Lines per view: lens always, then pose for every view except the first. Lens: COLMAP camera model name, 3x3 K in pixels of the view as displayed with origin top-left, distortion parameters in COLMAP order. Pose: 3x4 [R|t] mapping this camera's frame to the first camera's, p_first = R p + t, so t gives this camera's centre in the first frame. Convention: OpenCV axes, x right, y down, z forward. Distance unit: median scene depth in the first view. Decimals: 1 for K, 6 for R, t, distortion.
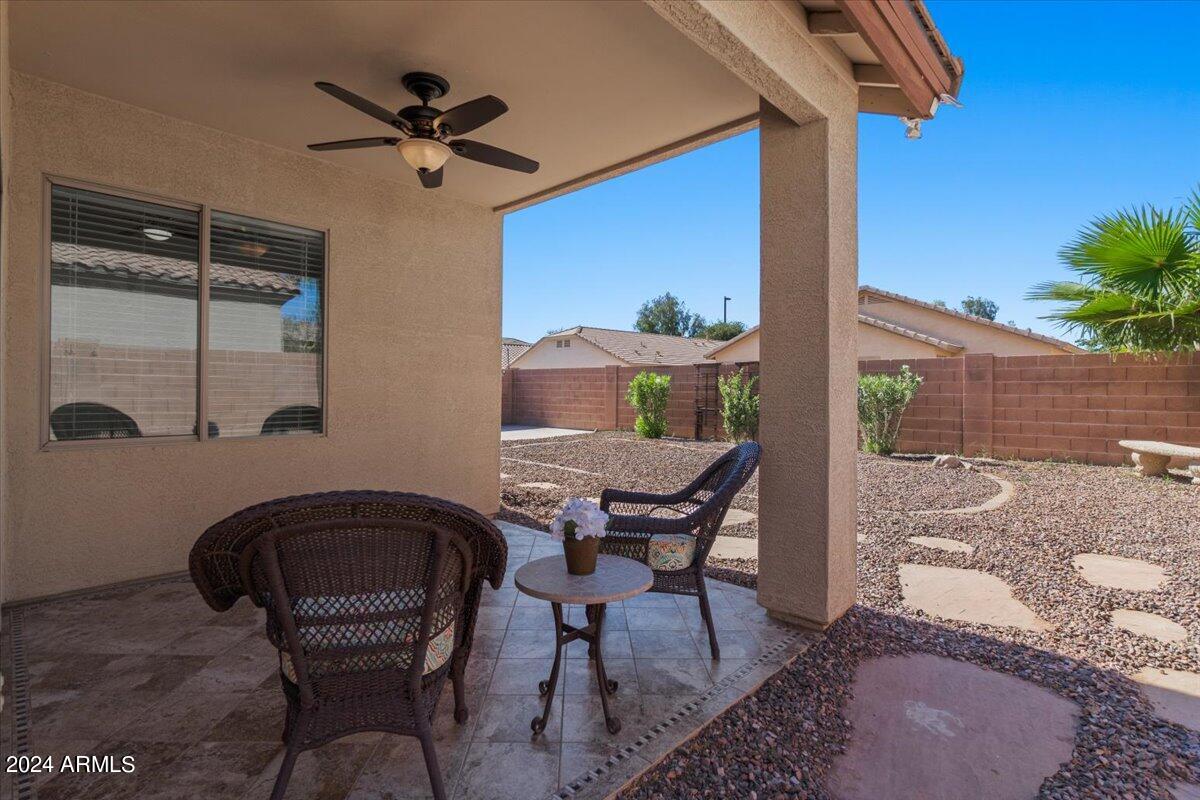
lens RADIAL K [[573.6, 0, 598.1], [0, 573.6, 382.8], [0, 0, 1]] dist [0.001529, 0.000190]
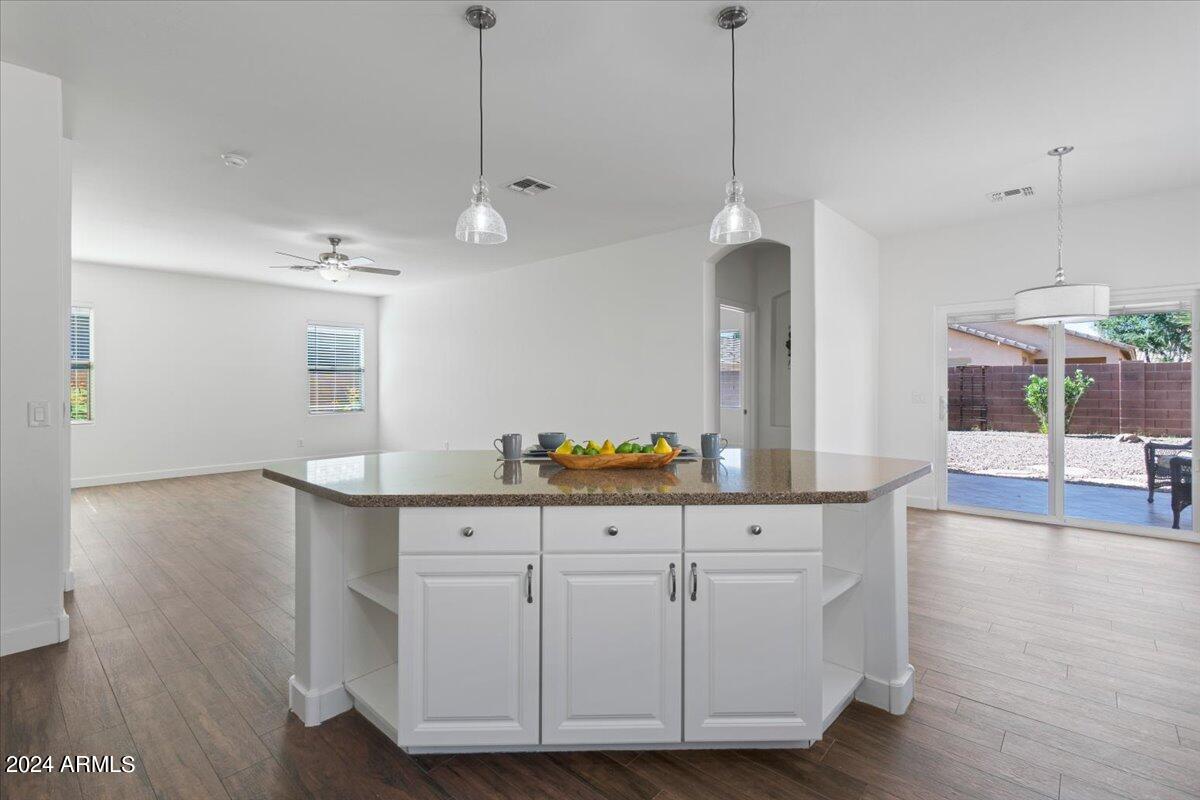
lens RADIAL K [[547.3, 0, 598.8], [0, 547.3, 394.7], [0, 0, 1]] dist [0.001539, -0.000176]
pose [[0.999758, -0.011502, 0.018768, -0.694410], [0.010974, 0.999548, 0.027971, -0.021913], [-0.019082, -0.027759, 0.999433, -0.317313]]
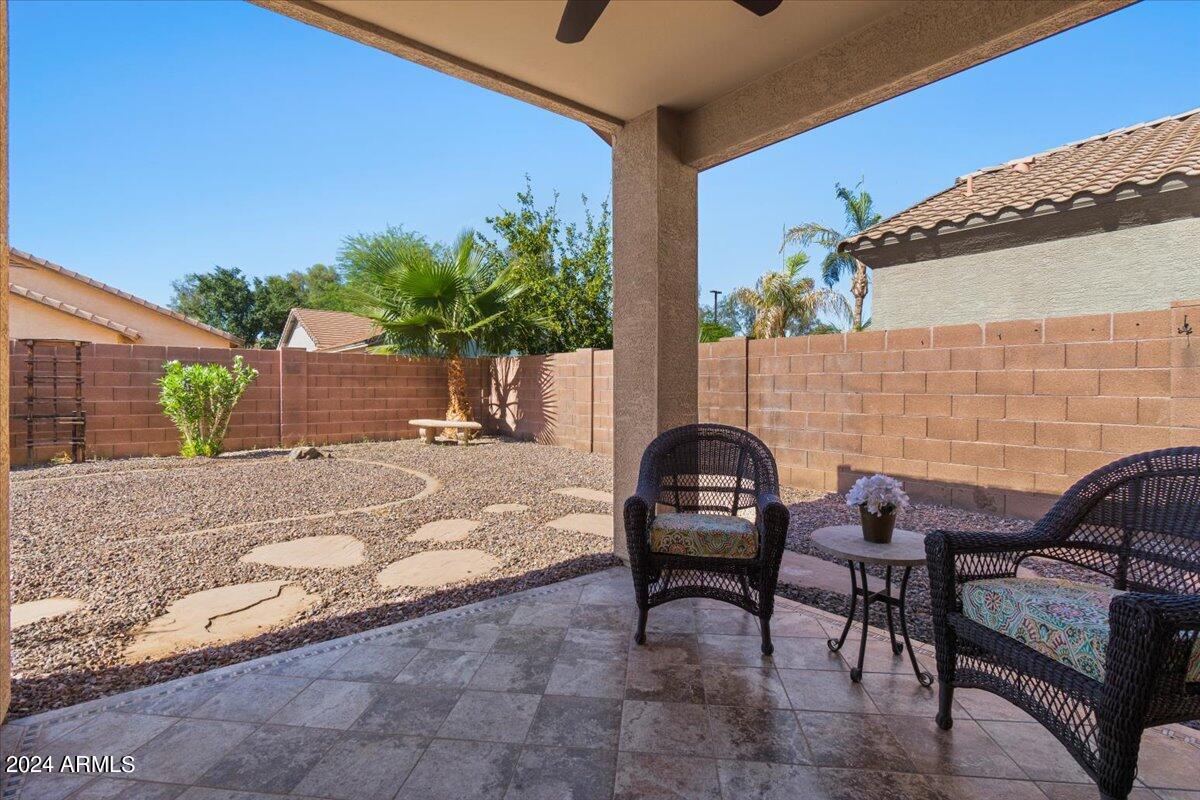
lens RADIAL K [[565.2, 0, 591.4], [0, 565.2, 391.6], [0, 0, 1]] dist [-0.005386, -0.000057]
pose [[0.157511, -0.016978, 0.987371, -0.289892], [-0.012113, 0.999744, 0.019123, 0.001972], [-0.987443, -0.014972, 0.157265, 0.319693]]
